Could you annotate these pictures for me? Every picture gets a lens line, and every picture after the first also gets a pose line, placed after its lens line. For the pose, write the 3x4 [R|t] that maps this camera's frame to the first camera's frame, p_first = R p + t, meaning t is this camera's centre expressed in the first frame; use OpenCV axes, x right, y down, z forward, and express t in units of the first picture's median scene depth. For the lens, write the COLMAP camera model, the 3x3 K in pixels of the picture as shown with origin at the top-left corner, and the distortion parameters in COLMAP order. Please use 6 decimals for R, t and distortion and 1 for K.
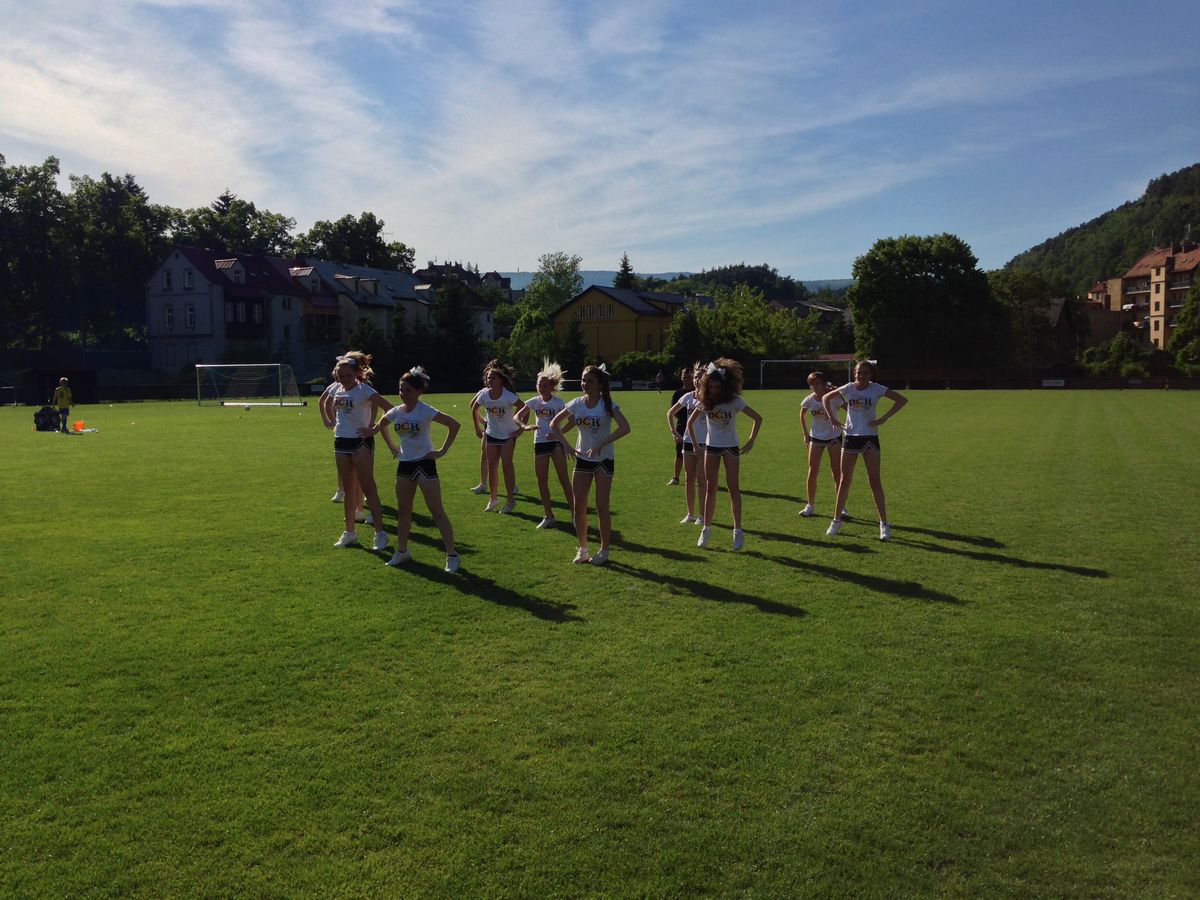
lens RADIAL K [[1134.6, 0, 600.0], [0, 1134.6, 450.0], [0, 0, 1]] dist [0.123613, -0.186639]
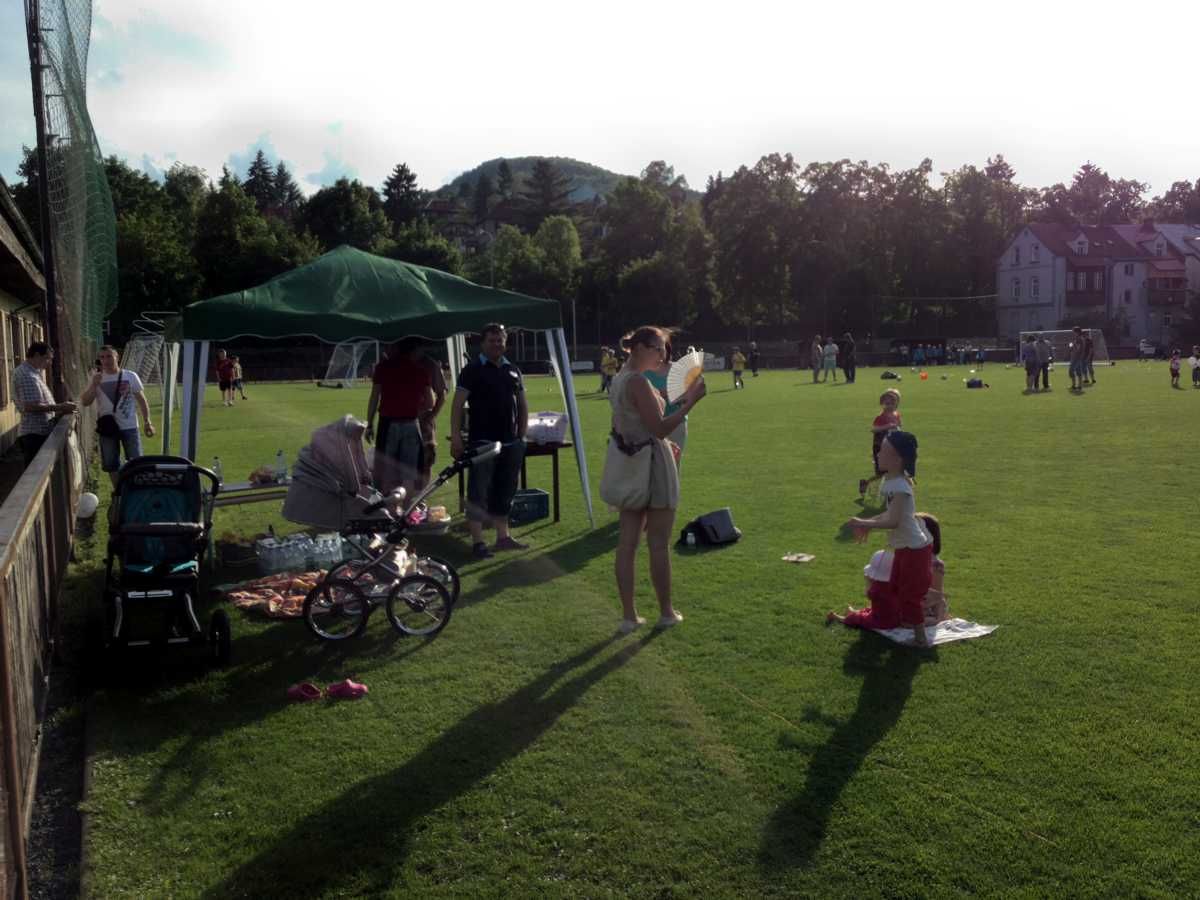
lens RADIAL K [[1134.6, 0, 600.0], [0, 1134.6, 450.0], [0, 0, 1]] dist [0.123613, -0.186639]
pose [[0.751008, 0.047272, -0.658598, 0.080406], [-0.027054, 0.998799, 0.040840, 0.008150], [0.659738, -0.012854, 0.751386, -0.135718]]
